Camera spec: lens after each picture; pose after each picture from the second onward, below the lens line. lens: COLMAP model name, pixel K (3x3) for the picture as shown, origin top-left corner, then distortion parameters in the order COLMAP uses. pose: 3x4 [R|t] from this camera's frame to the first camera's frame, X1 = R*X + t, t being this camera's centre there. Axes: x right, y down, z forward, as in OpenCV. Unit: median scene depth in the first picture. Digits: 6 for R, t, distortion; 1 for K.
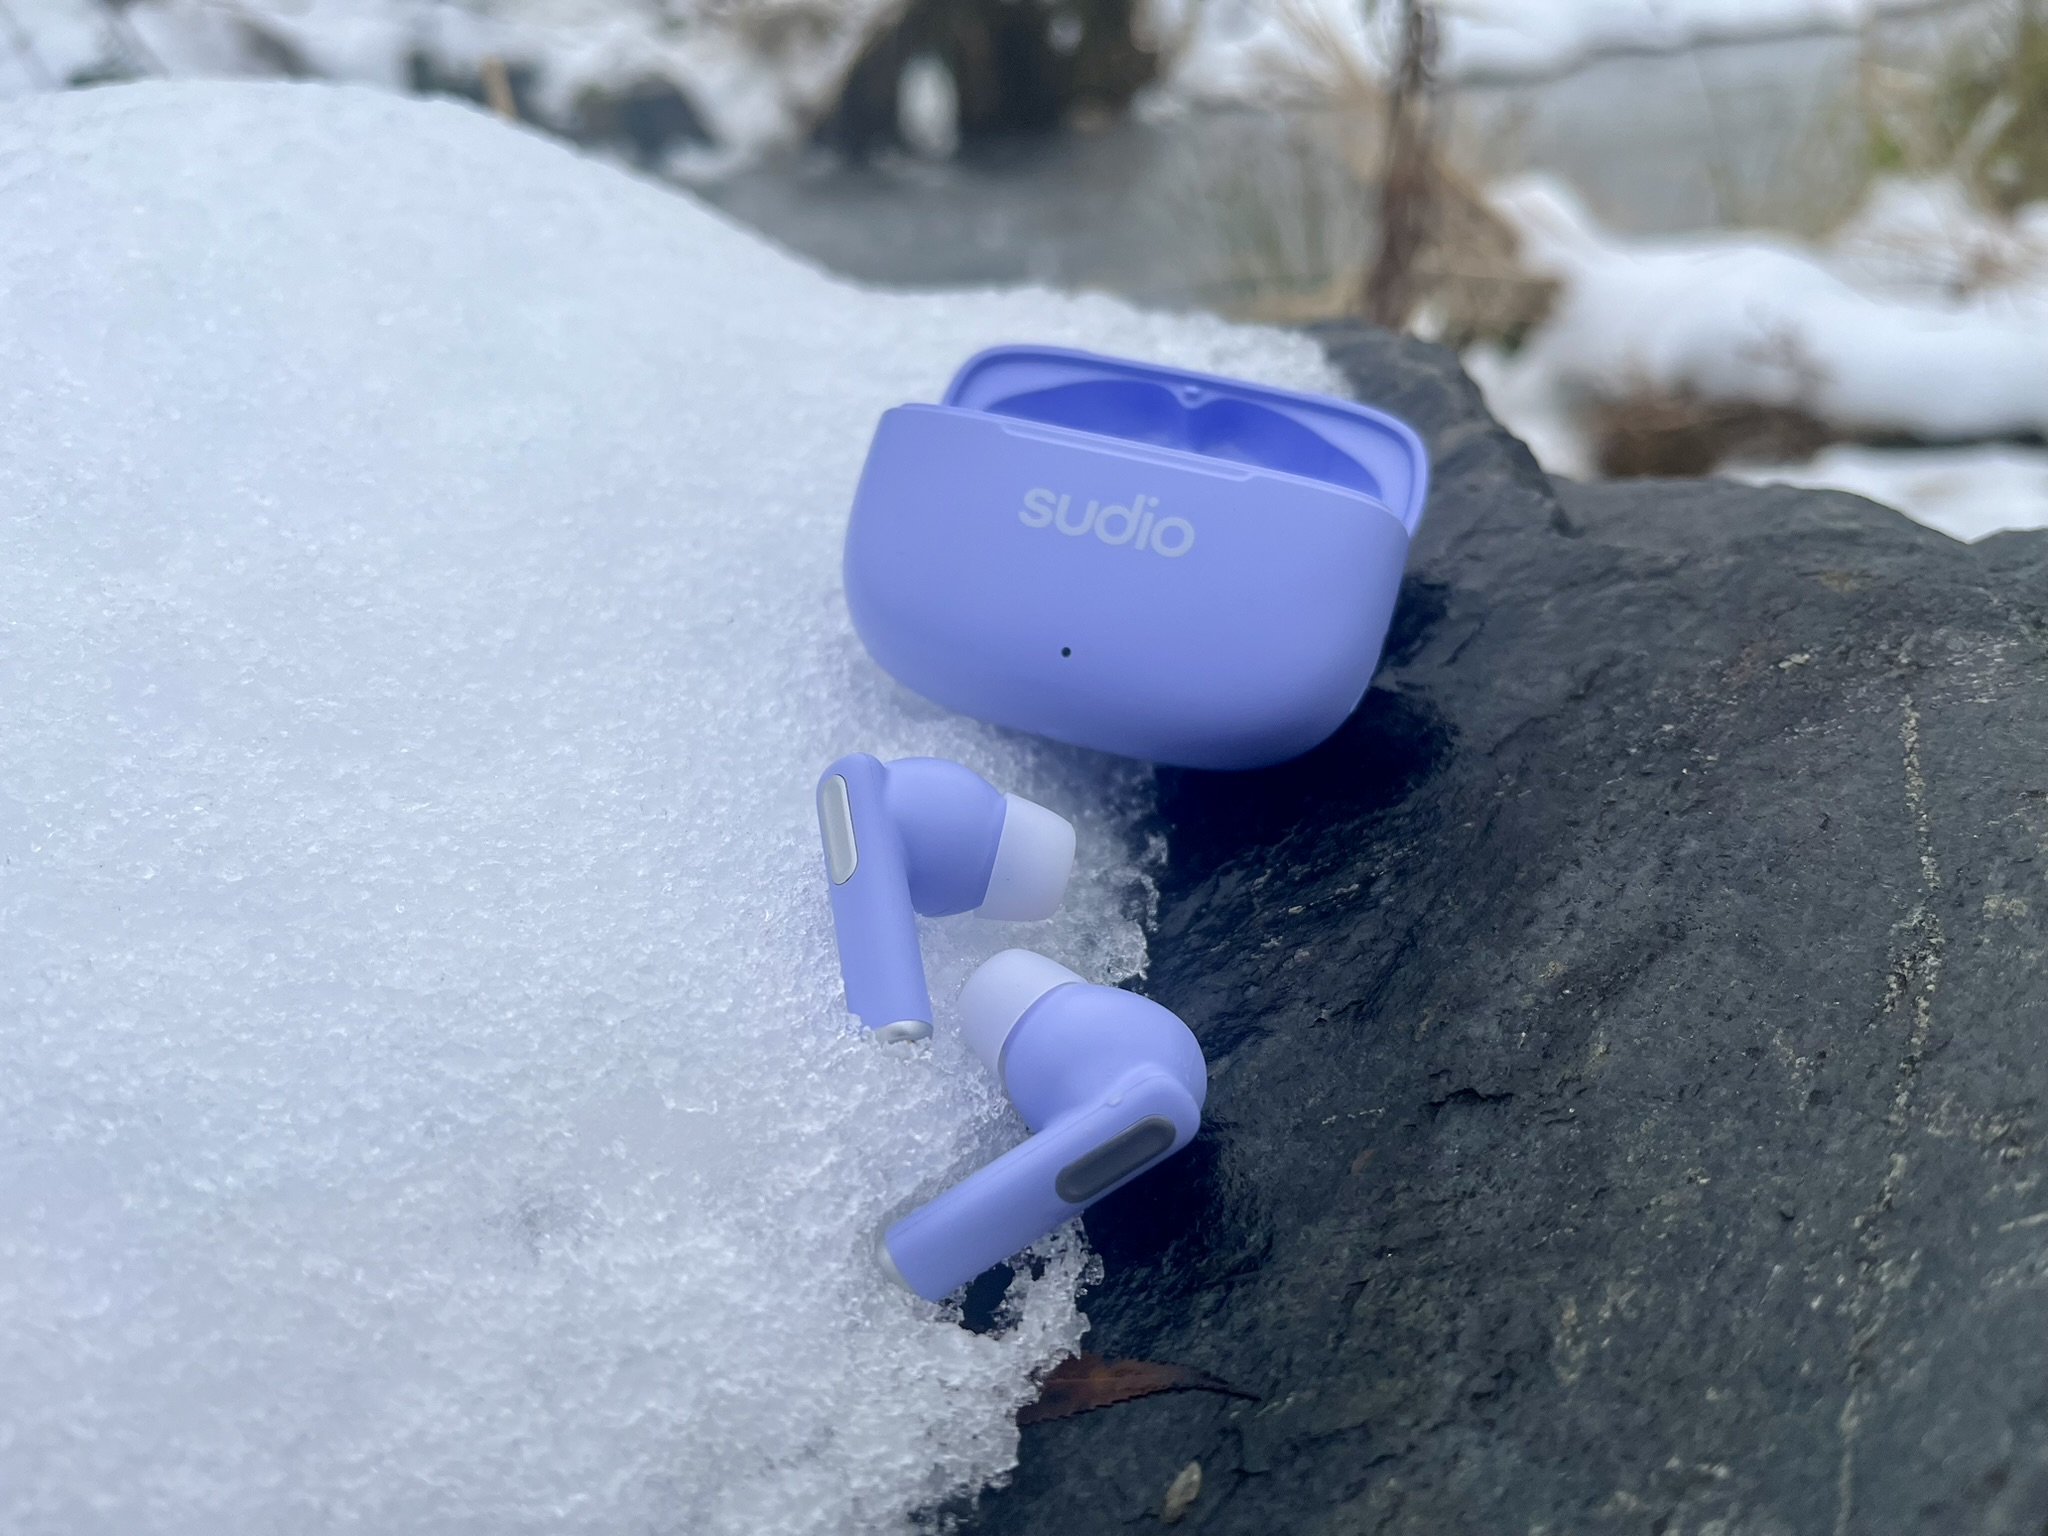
lens RADIAL K [[1647.0, 0, 1031.9], [0, 1647.0, 785.0], [0, 0, 1]] dist [0.021736, -0.072747]
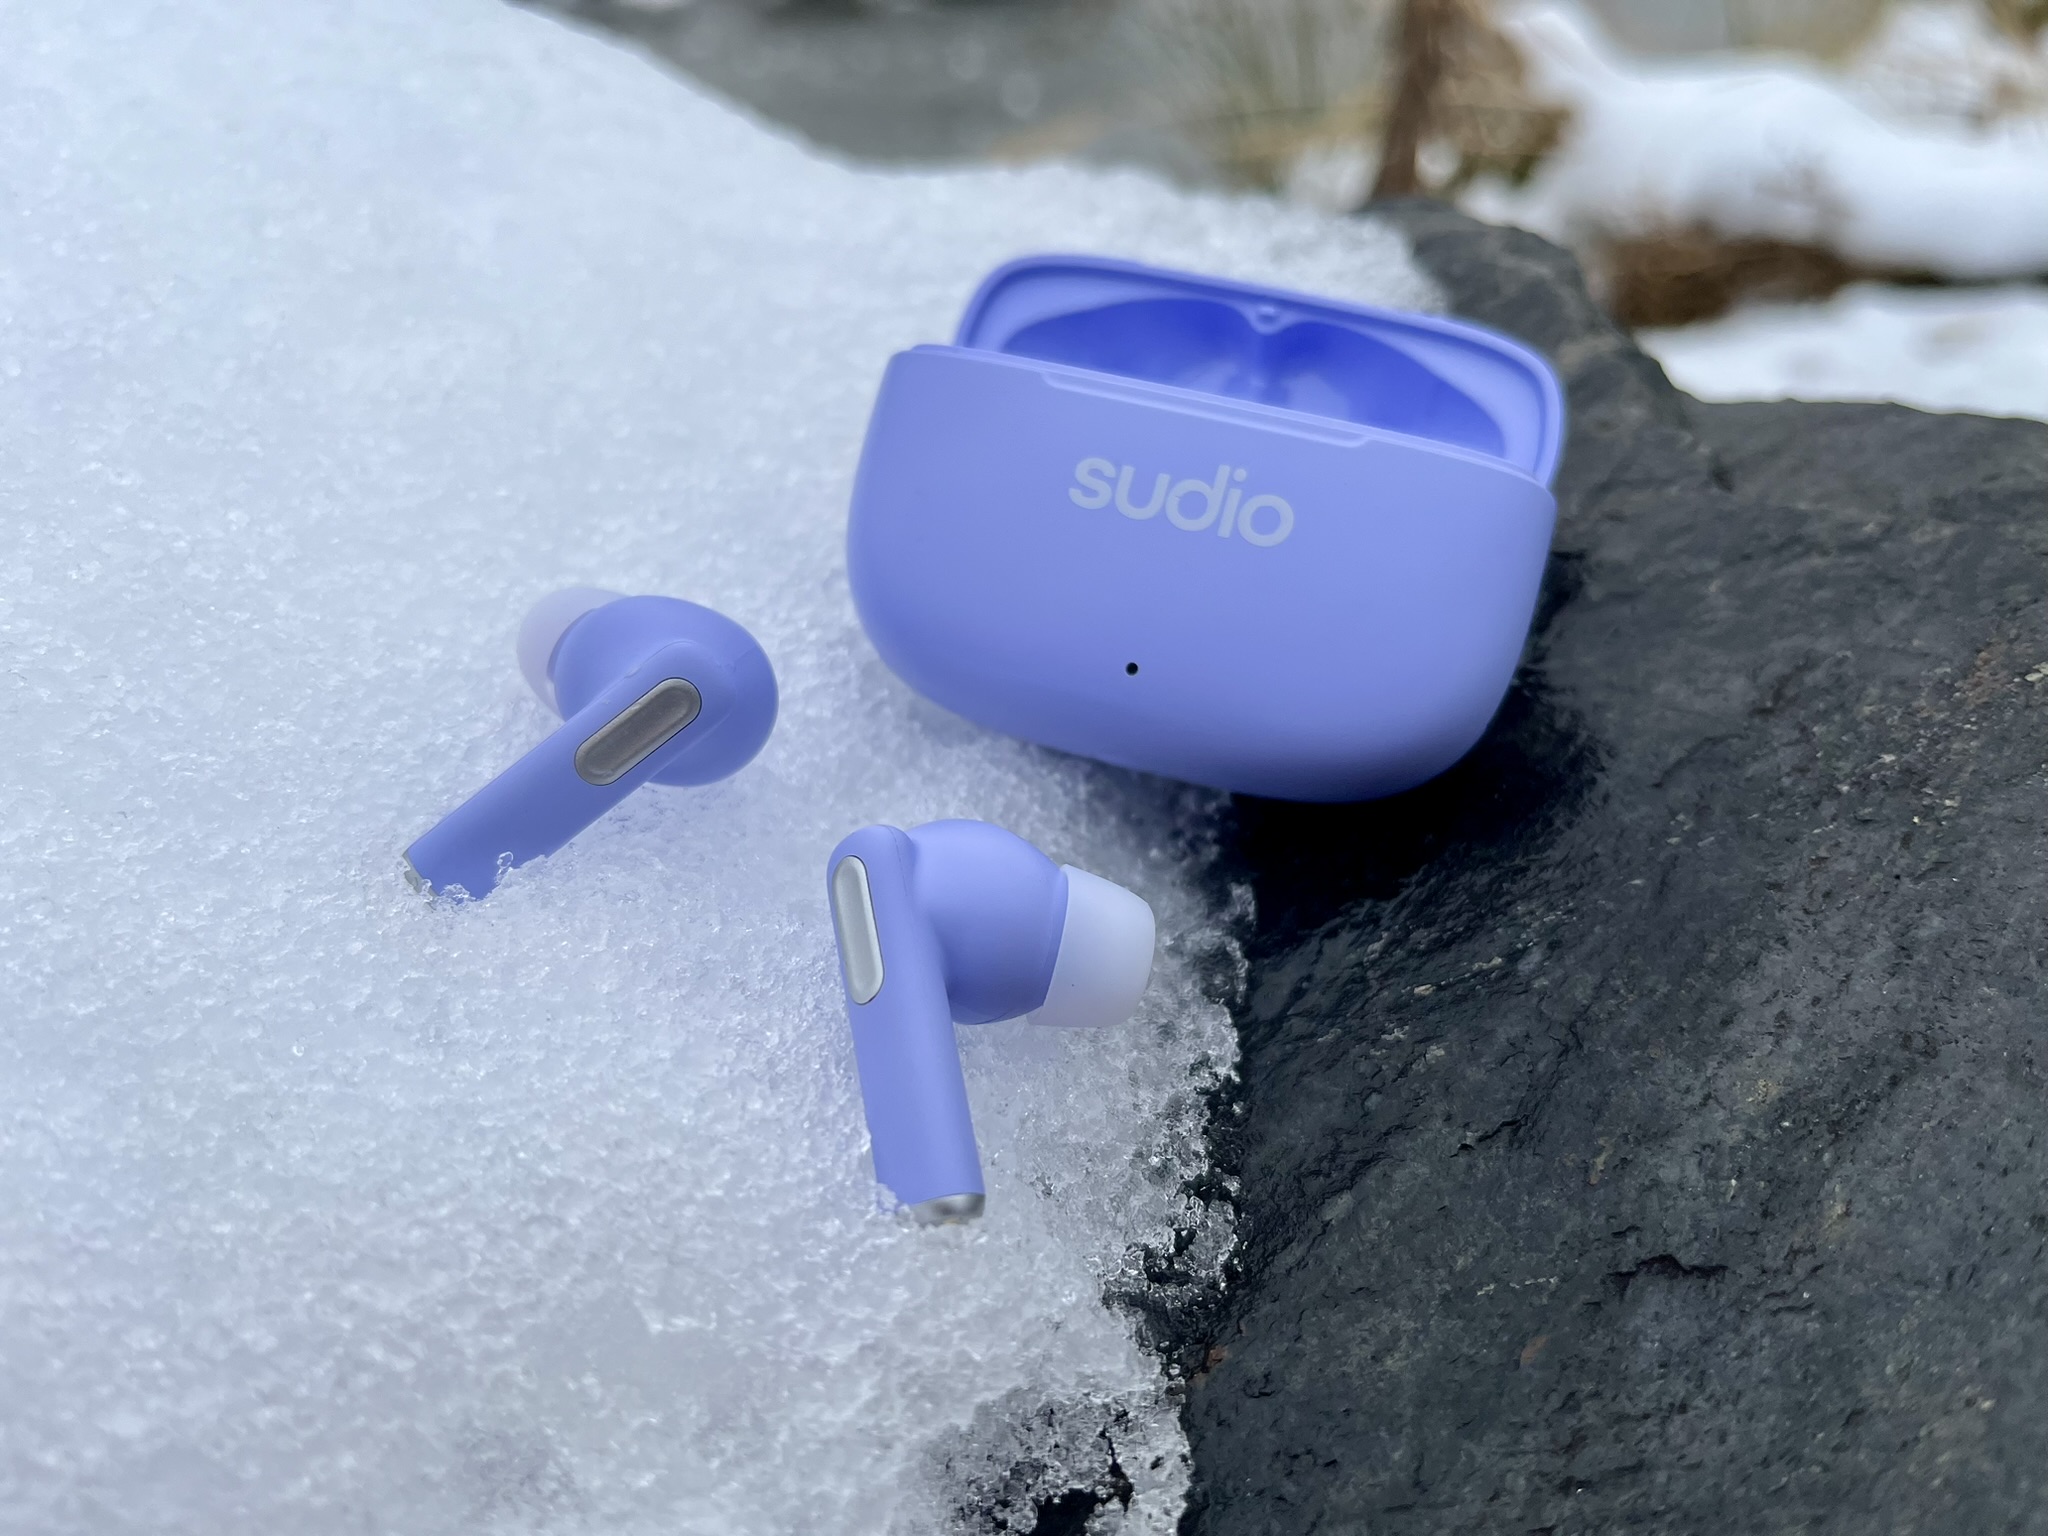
lens RADIAL K [[1647.0, 0, 1026.7], [0, 1647.0, 799.2], [0, 0, 1]] dist [0.021736, -0.072747]
pose [[0.999864, -0.015394, 0.005947, -0.039388], [0.014731, 0.994990, 0.098887, -0.106261], [-0.007440, -0.098786, 0.995081, 0.218051]]
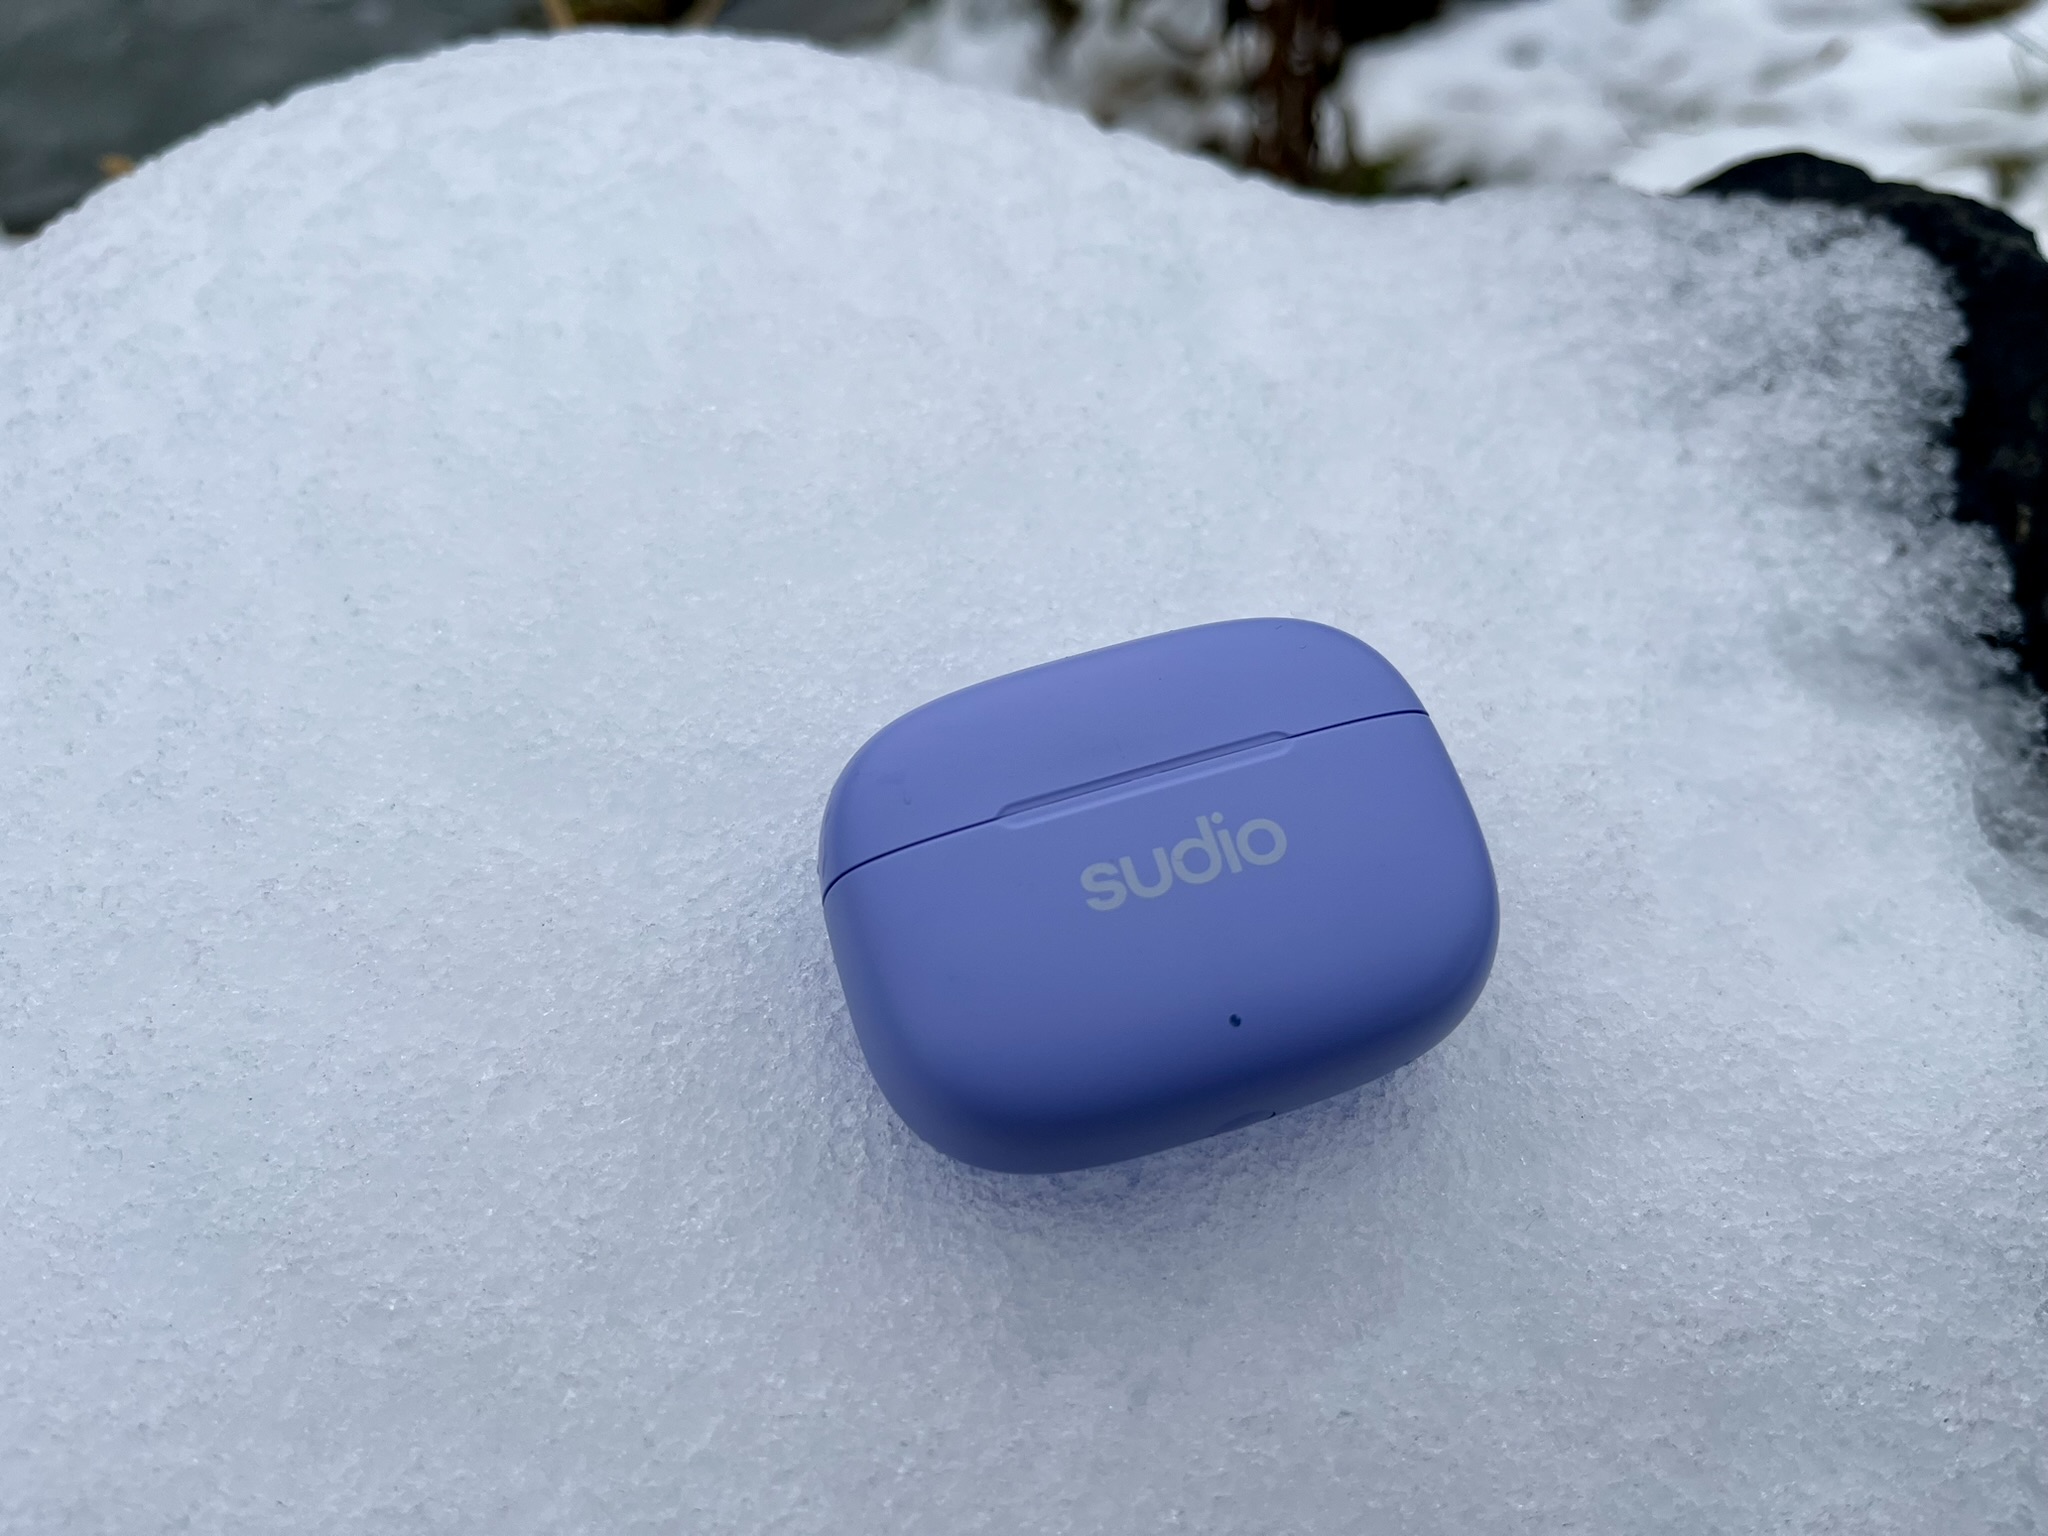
lens RADIAL K [[1647.0, 0, 1007.6], [0, 1647.0, 776.8], [0, 0, 1]] dist [0.021736, -0.072747]
pose [[0.958417, -0.241840, 0.151491, -0.955484], [0.199790, 0.947695, 0.248915, -0.476450], [-0.203765, -0.208298, 0.956604, 0.052909]]
